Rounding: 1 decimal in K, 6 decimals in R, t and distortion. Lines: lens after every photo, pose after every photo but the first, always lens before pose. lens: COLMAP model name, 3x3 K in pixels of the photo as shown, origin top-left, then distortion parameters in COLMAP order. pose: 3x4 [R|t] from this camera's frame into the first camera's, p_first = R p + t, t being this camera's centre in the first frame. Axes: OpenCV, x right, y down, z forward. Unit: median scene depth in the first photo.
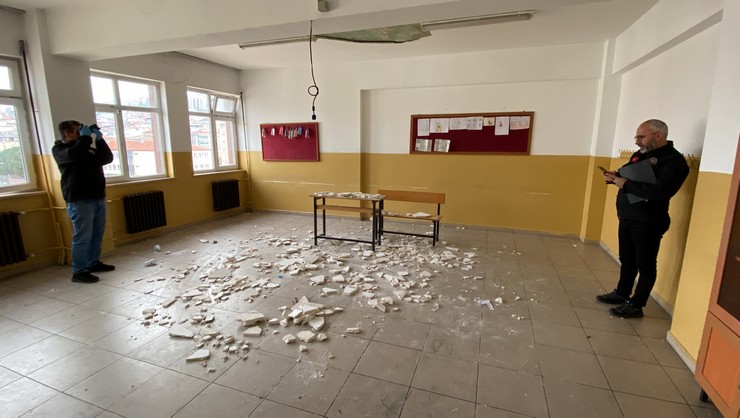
lens RADIAL K [[356.3, 0, 370.0], [0, 356.3, 209.0], [0, 0, 1]] dist [0.001552, 0.000036]
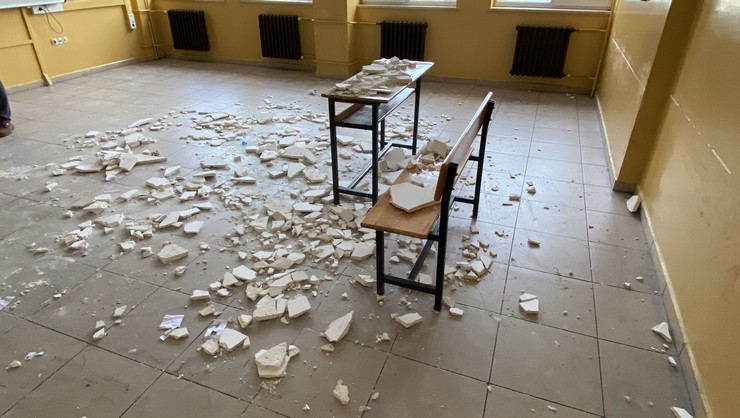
lens RADIAL K [[419.3, 0, 370.0], [0, 419.3, 209.0], [0, 0, 1]] dist [-0.000231, -0.000141]
pose [[-0.028090, 0.508410, -0.860657, 0.557084], [-0.179095, 0.844505, 0.504714, -0.189194], [0.983431, 0.168317, 0.067331, 1.096143]]
